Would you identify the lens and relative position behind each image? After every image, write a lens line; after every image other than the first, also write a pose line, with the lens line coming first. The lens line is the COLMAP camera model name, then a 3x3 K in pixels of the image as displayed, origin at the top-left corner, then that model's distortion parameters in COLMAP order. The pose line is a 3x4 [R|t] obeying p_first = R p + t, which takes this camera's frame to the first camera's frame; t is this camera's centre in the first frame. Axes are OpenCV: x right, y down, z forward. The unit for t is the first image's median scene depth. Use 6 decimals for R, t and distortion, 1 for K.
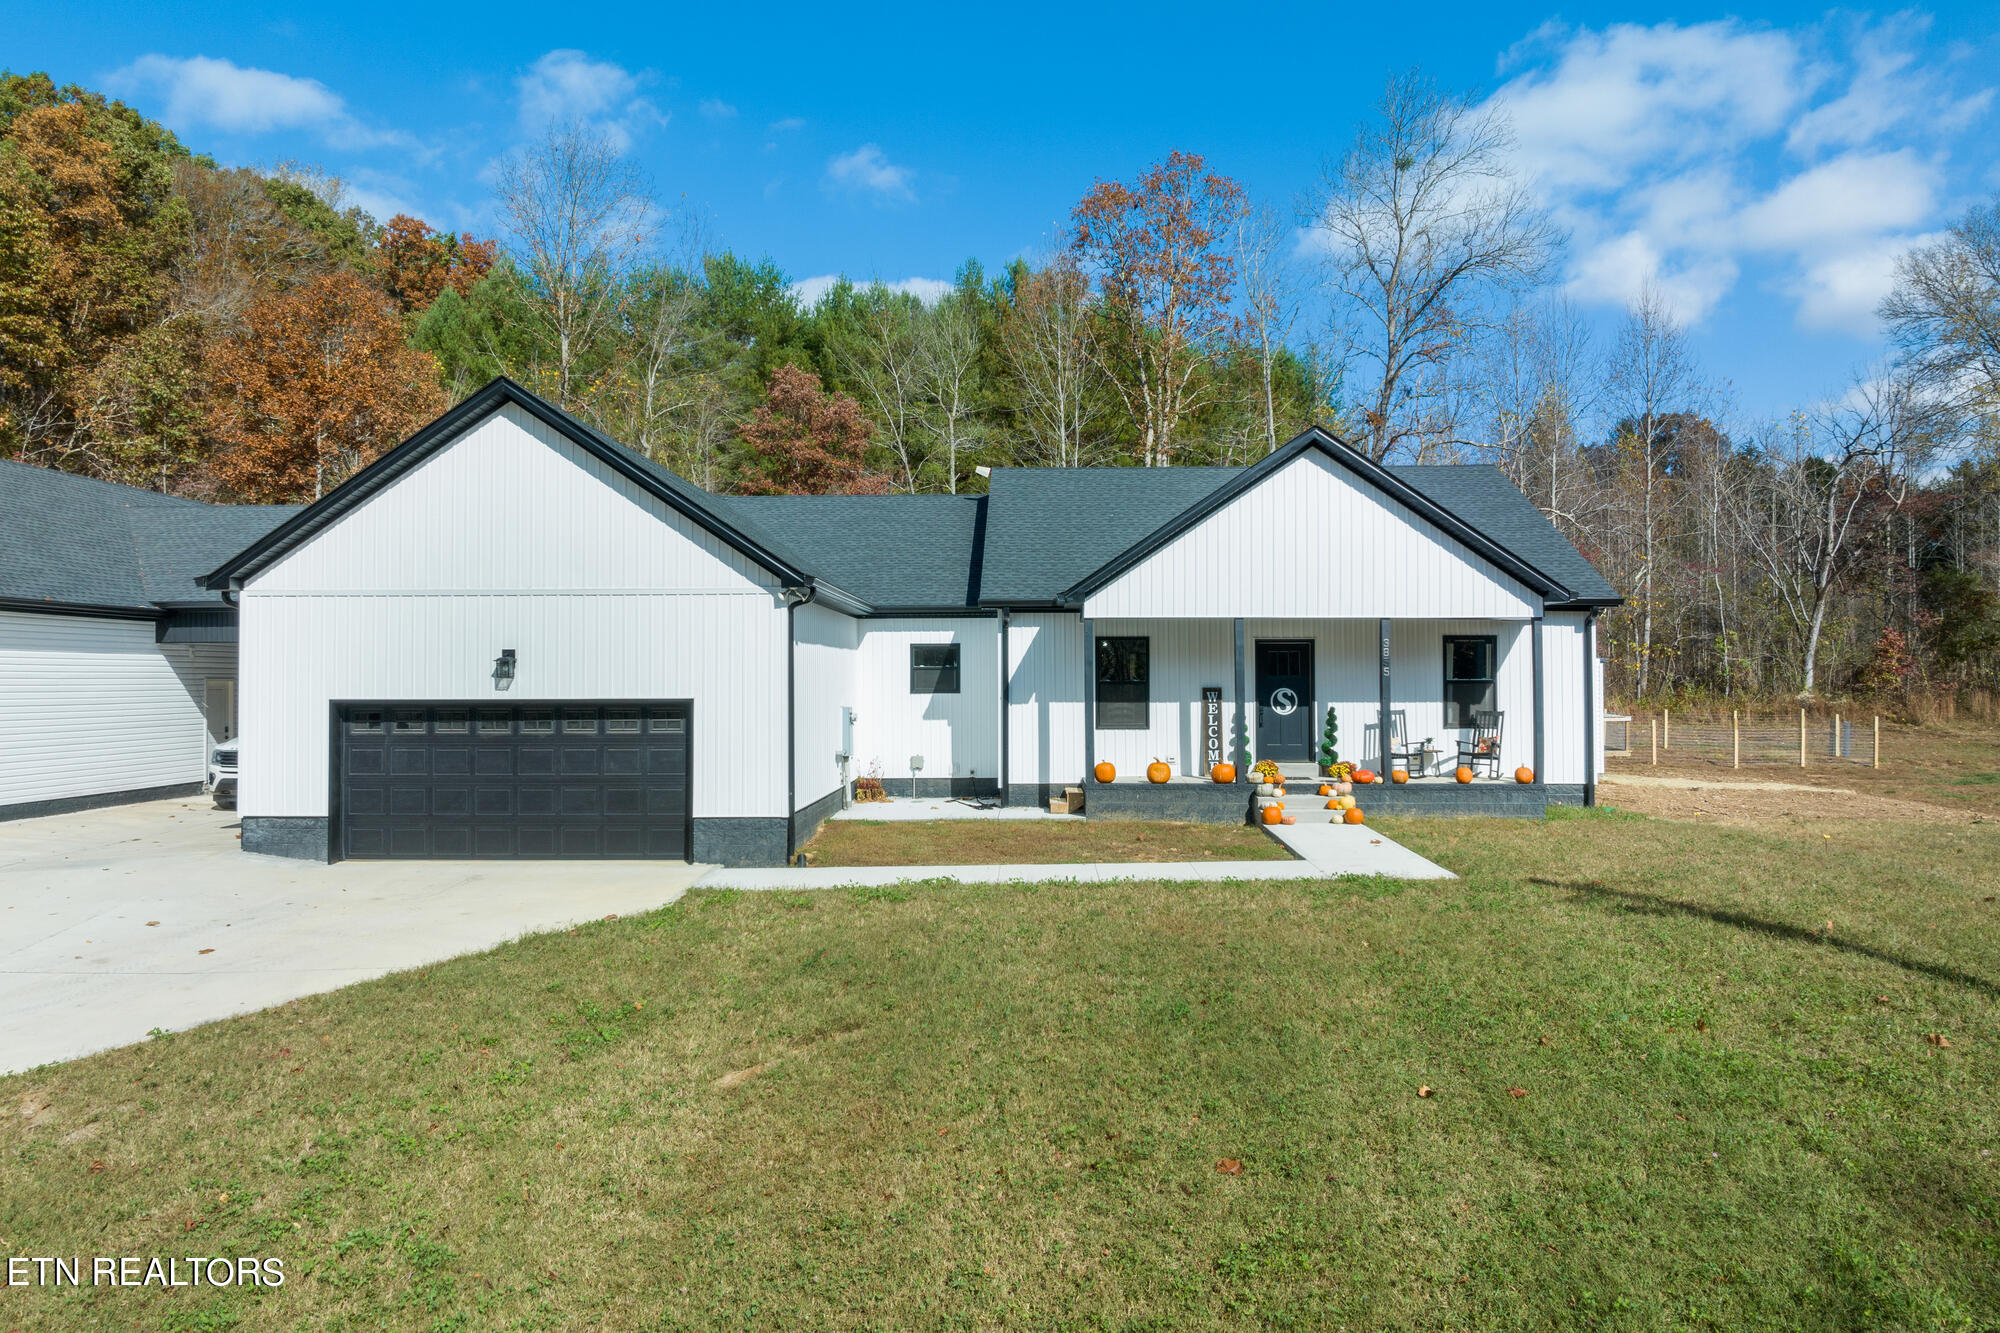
lens RADIAL K [[1403.0, 0, 1001.7], [0, 1403.0, 649.4], [0, 0, 1]] dist [-0.044932, 0.011087]
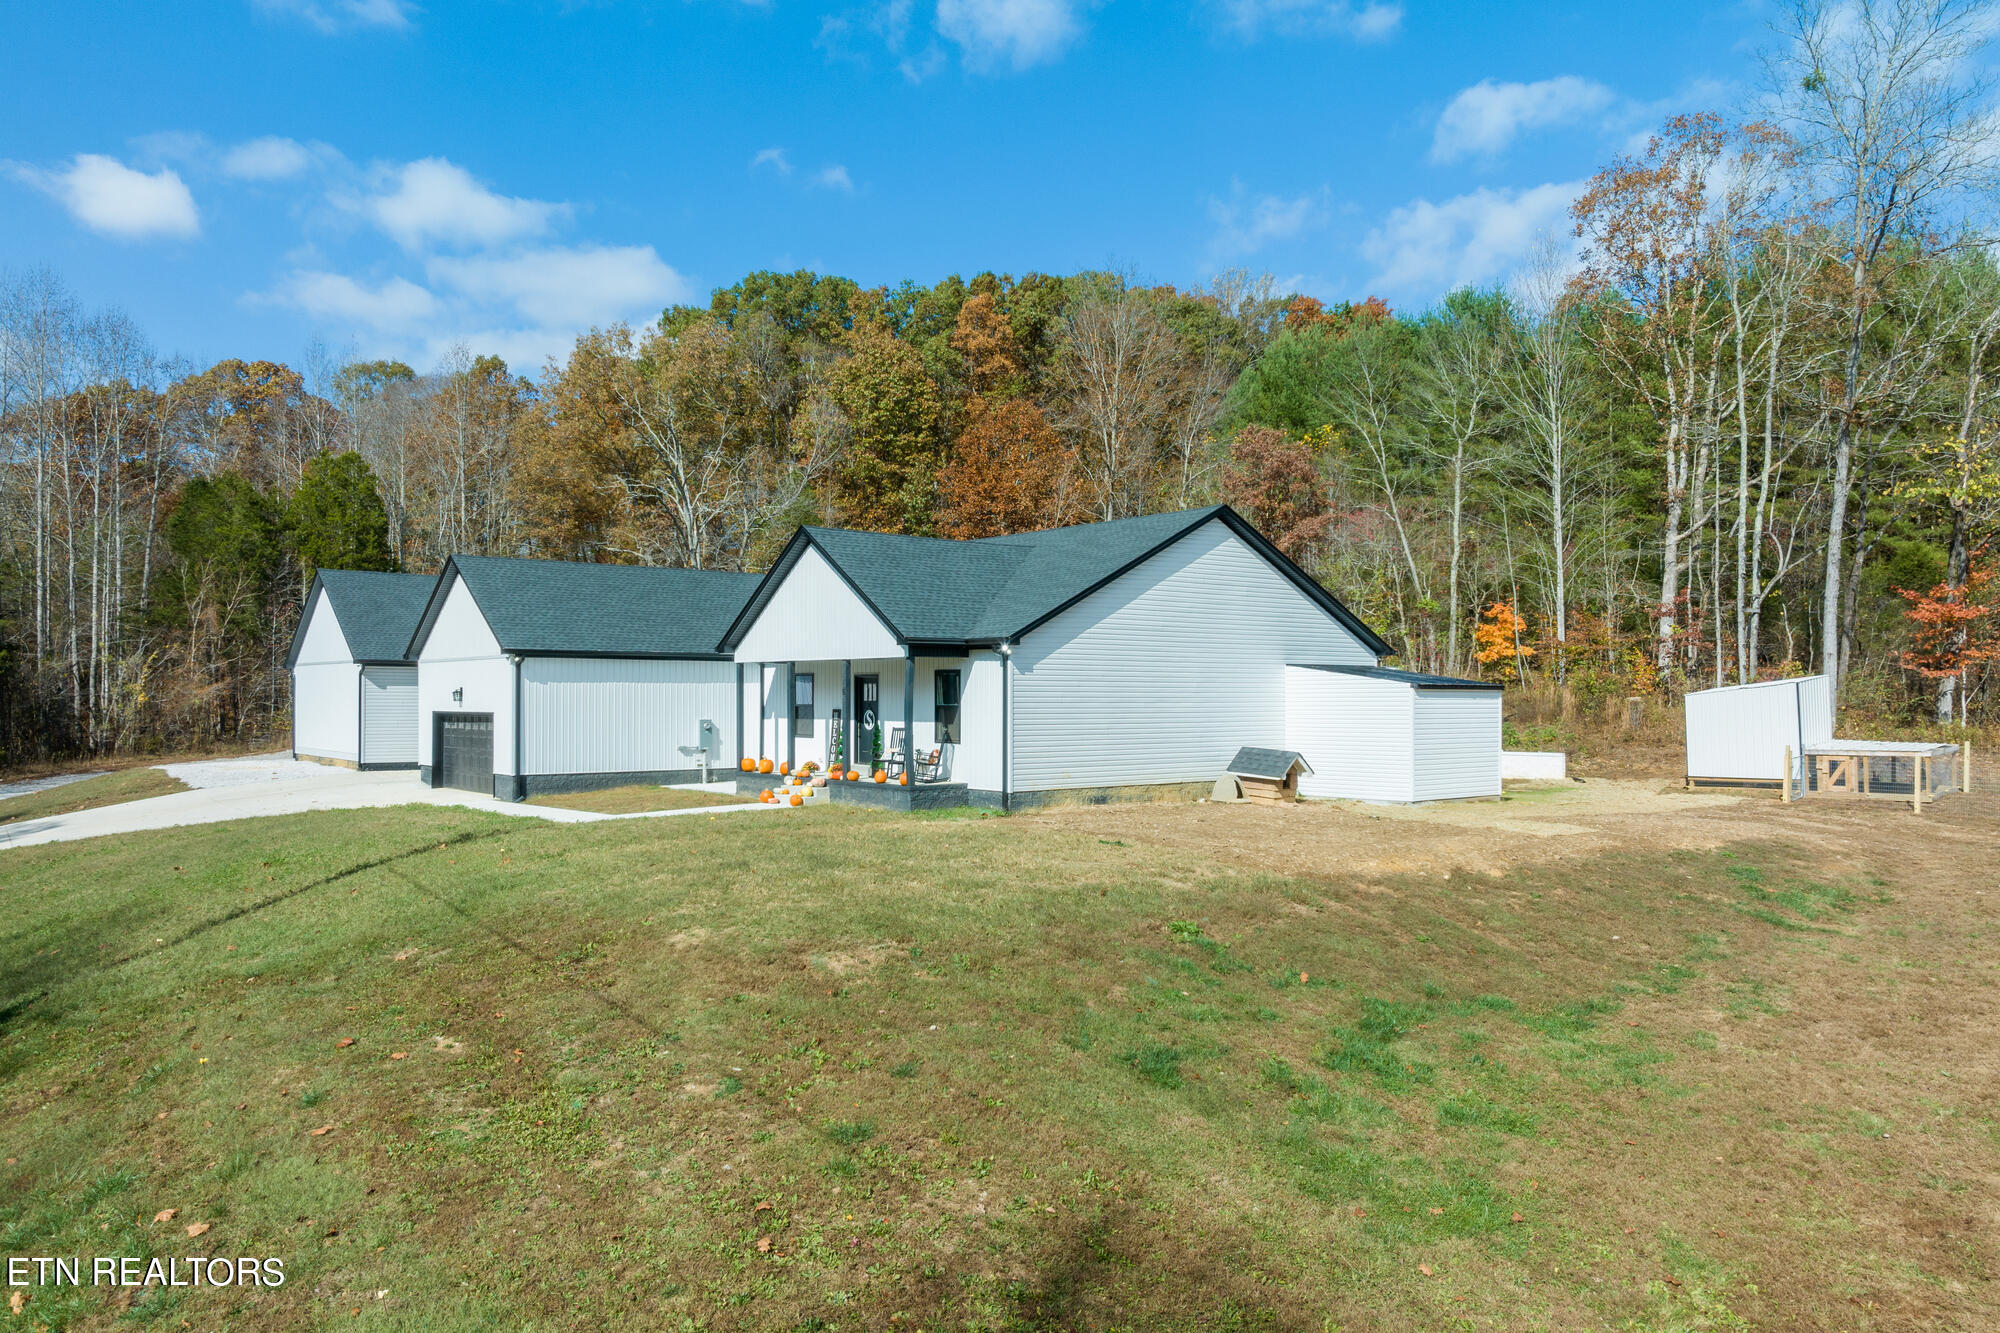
lens RADIAL K [[1403.0, 0, 998.3], [0, 1403.0, 678.3], [0, 0, 1]] dist [-0.044932, 0.011087]
pose [[0.654857, -0.007731, -0.755713, 1.319576], [0.012699, 0.999919, 0.000776, -0.002941], [0.755646, -0.010105, 0.654903, 0.197443]]
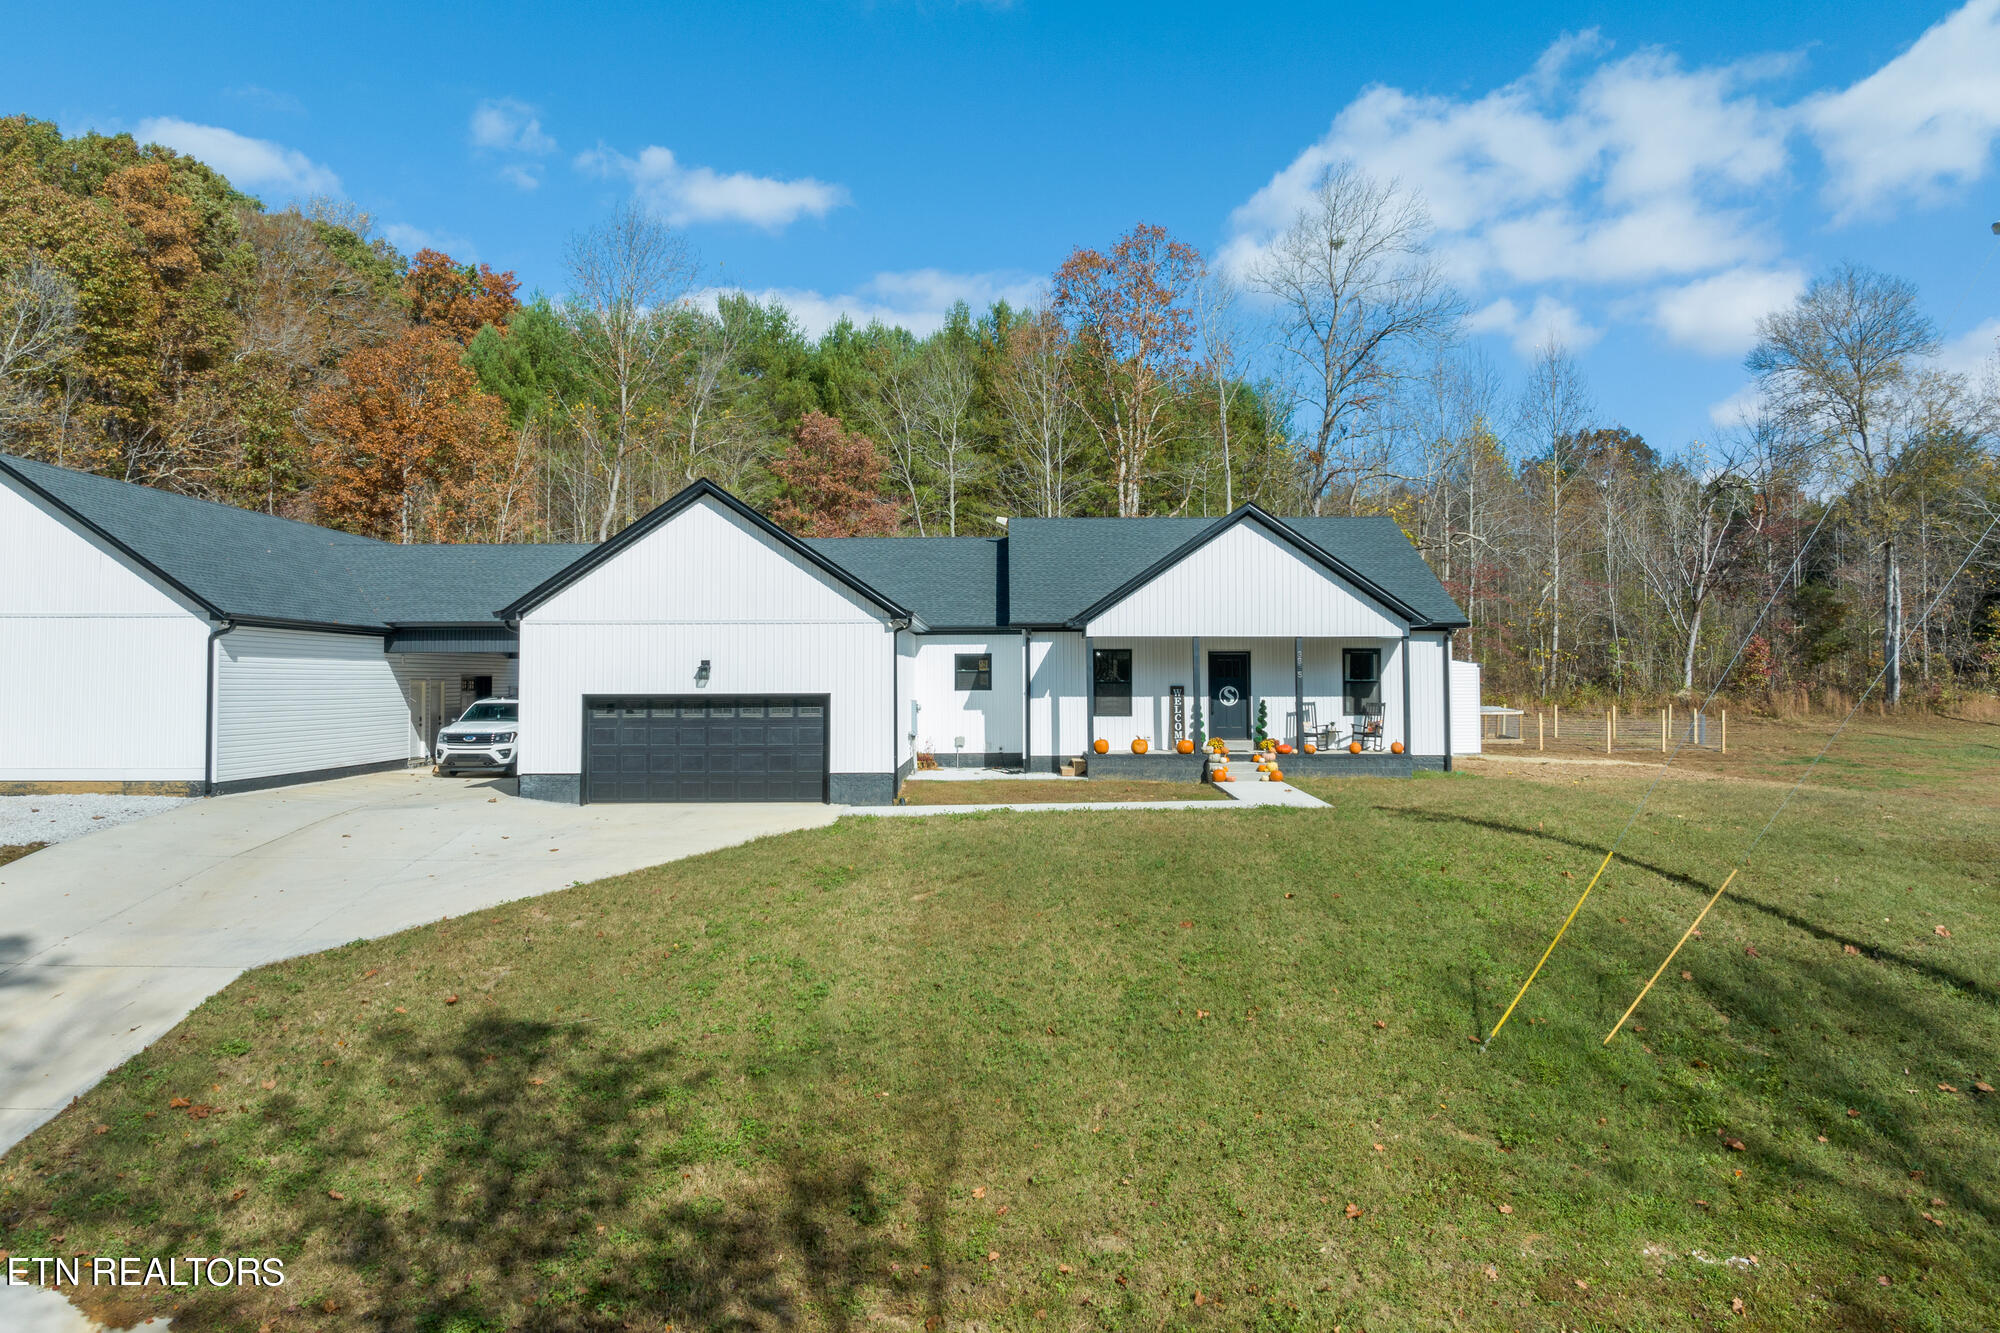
lens RADIAL K [[1403.0, 0, 999.1], [0, 1403.0, 597.0], [0, 0, 1]] dist [-0.044932, 0.011087]
pose [[0.999744, 0.001152, 0.022606, -0.057444], [-0.000300, 0.999291, -0.037661, -0.008618], [-0.022633, 0.037644, 0.999035, -0.385831]]
